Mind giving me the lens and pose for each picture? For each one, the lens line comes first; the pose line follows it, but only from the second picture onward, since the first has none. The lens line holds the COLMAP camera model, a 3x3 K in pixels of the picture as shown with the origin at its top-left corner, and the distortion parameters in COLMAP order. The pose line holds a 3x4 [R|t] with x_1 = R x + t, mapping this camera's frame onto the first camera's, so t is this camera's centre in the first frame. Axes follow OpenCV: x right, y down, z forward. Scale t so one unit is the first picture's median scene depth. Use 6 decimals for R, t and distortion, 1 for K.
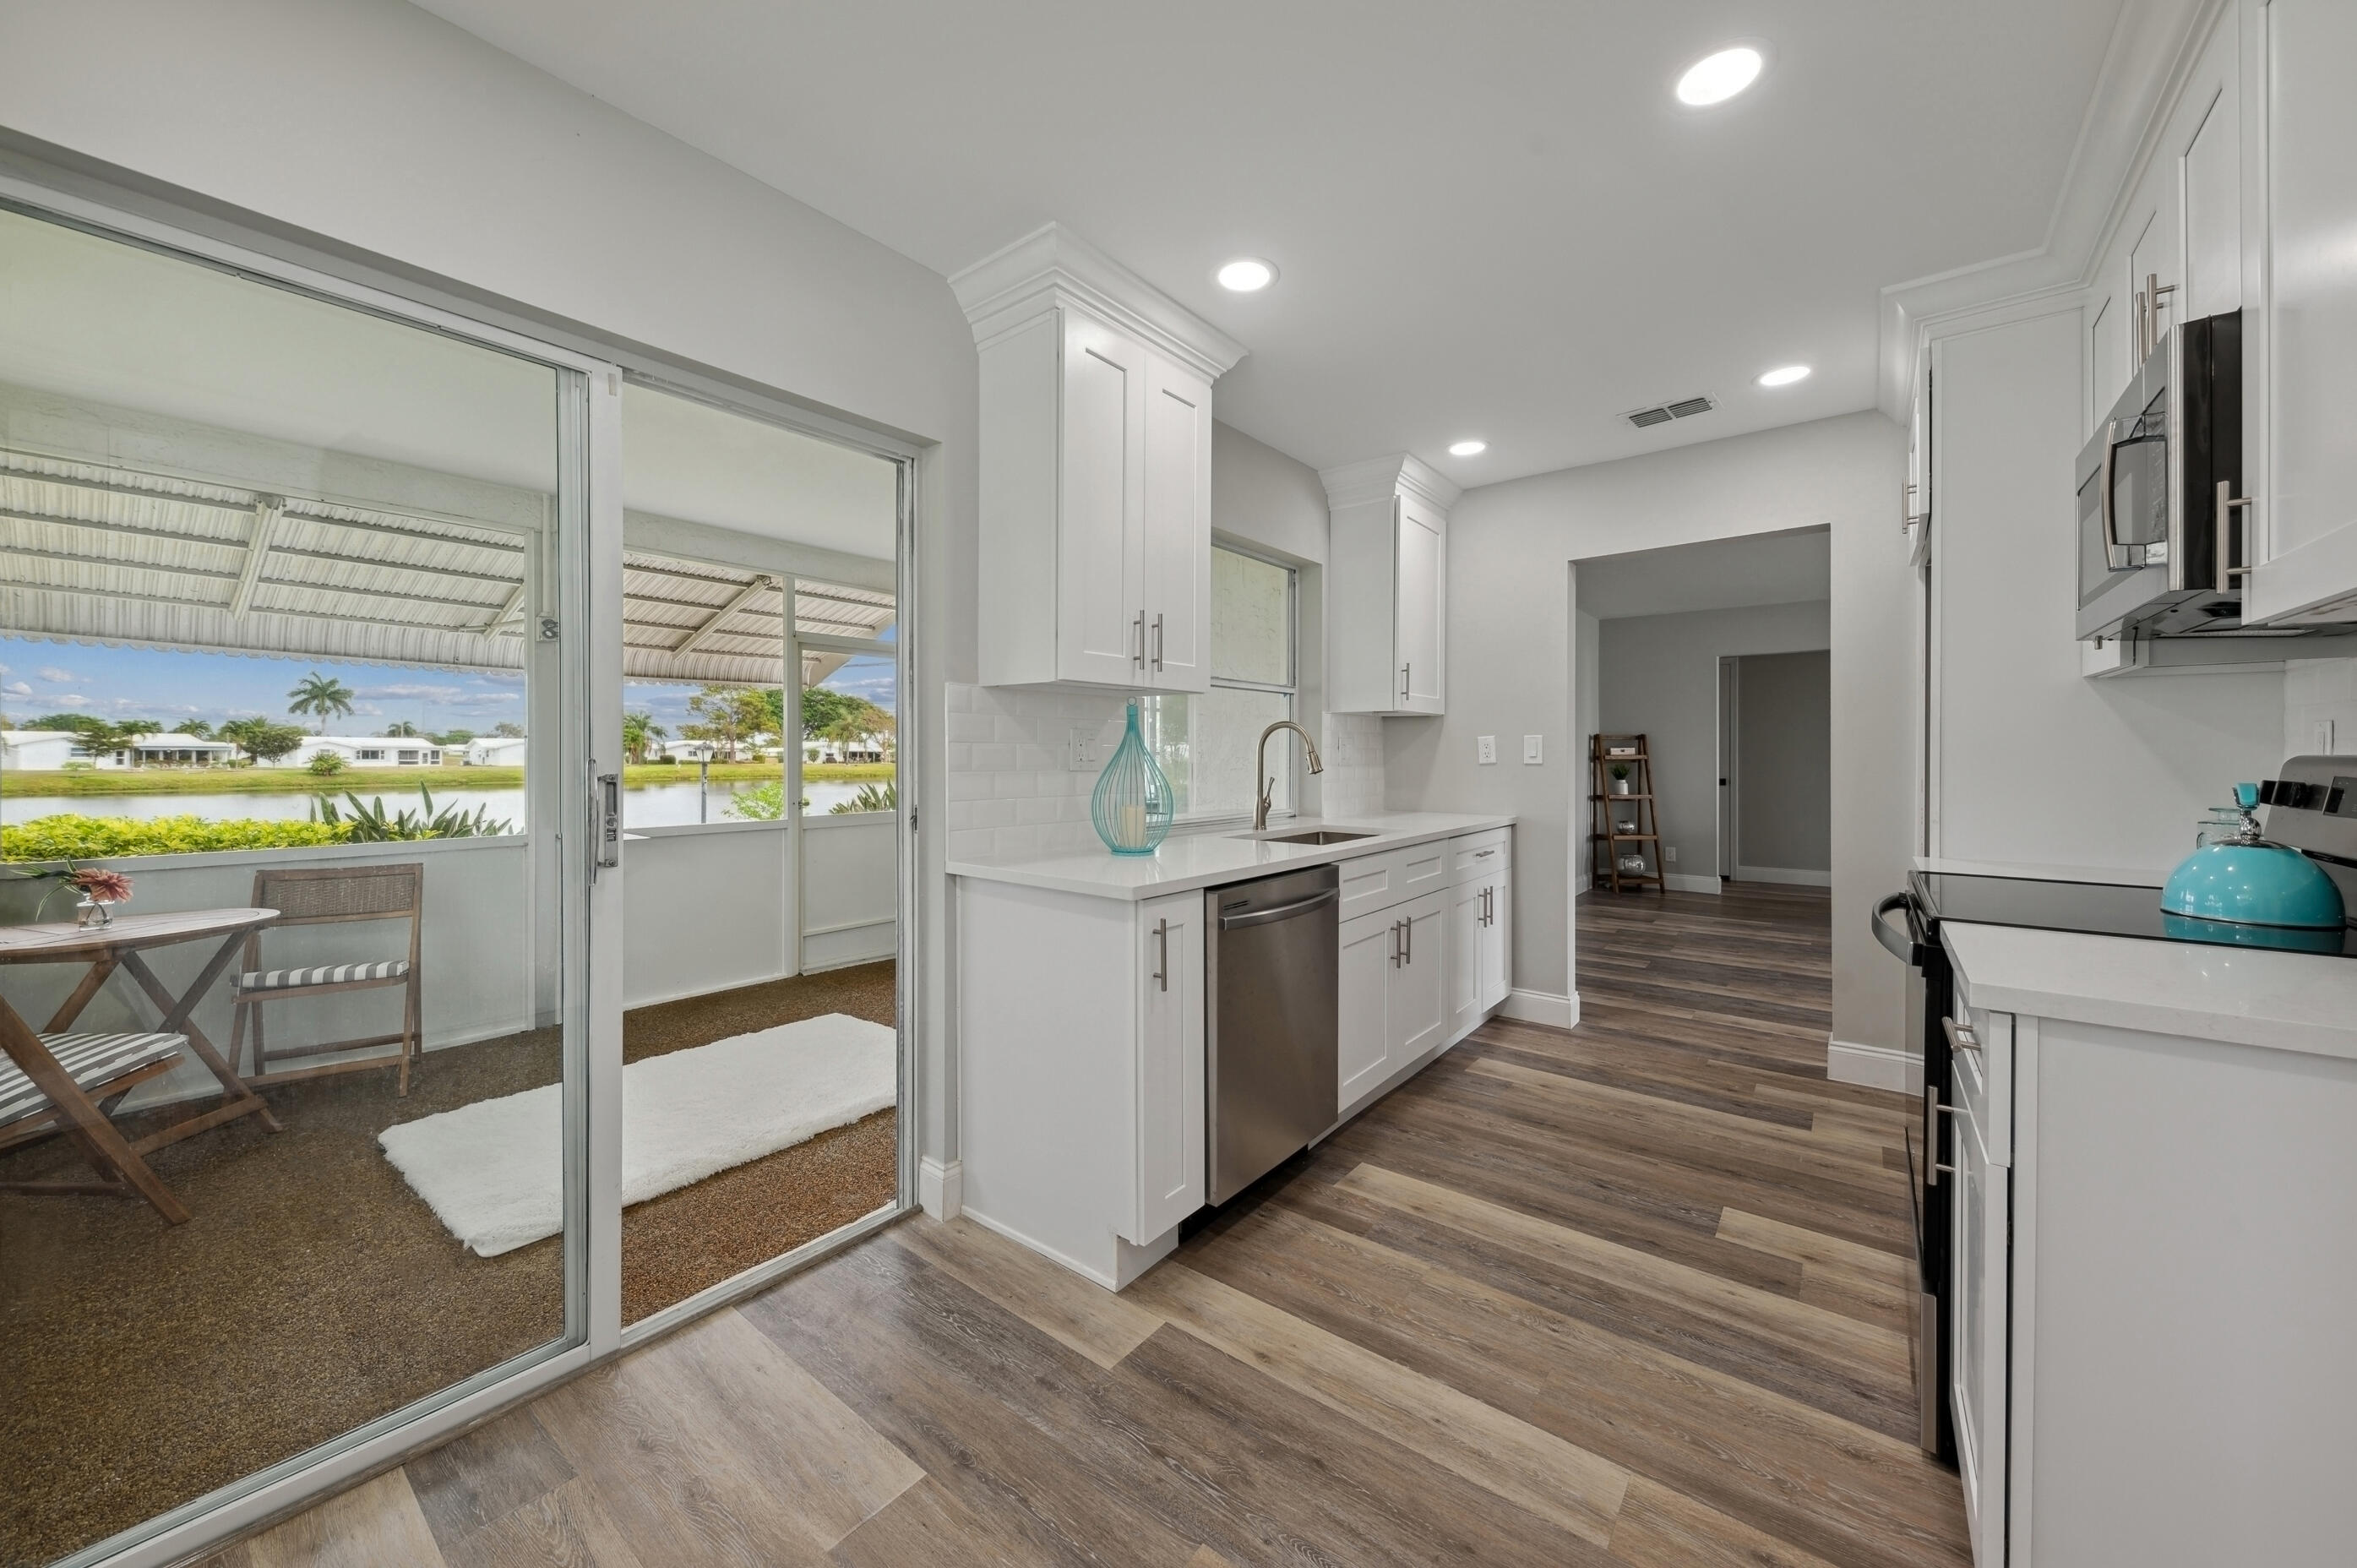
lens RADIAL K [[847.8, 0, 1186.1], [0, 847.8, 758.6], [0, 0, 1]] dist [-0.000095, 0.000079]
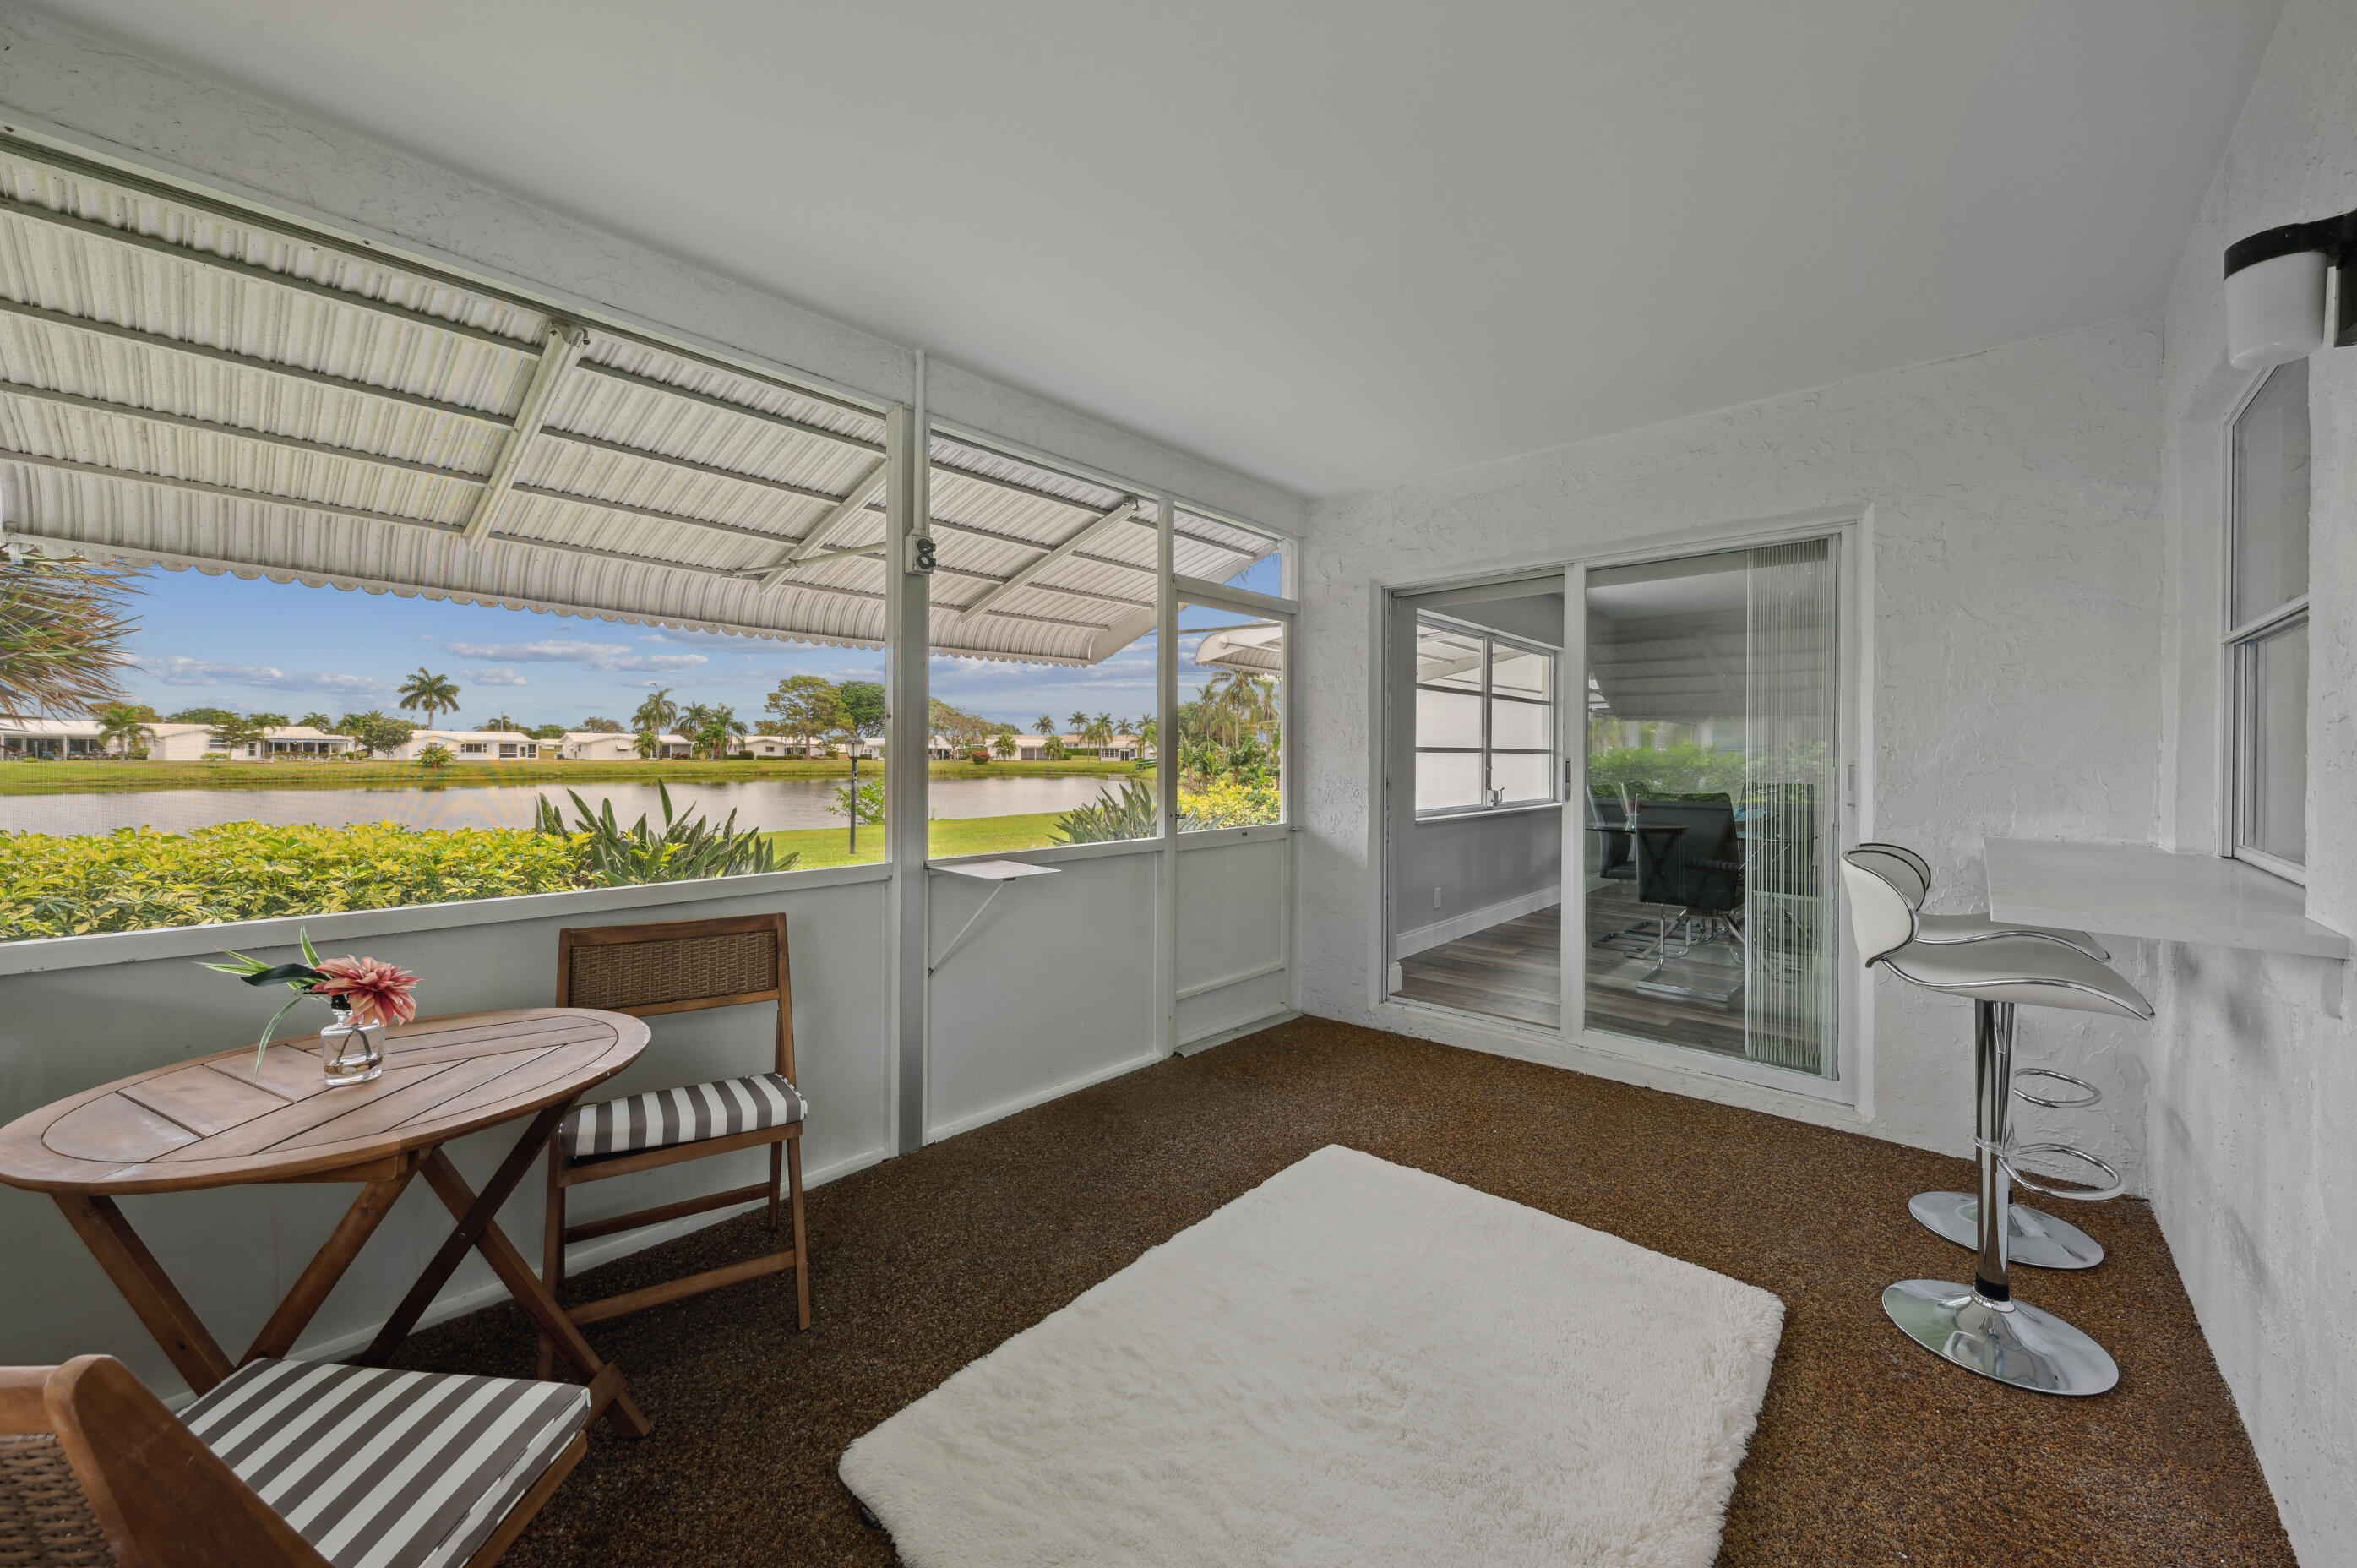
lens RADIAL K [[841.1, 0, 1171.7], [0, 841.1, 758.0], [0, 0, 1]] dist [0.000234, -0.000133]
pose [[0.997719, 0.007327, -0.067110, -0.413891], [-0.007274, 0.999973, 0.001030, 0.003876], [0.067116, -0.000540, 0.997745, 0.287635]]
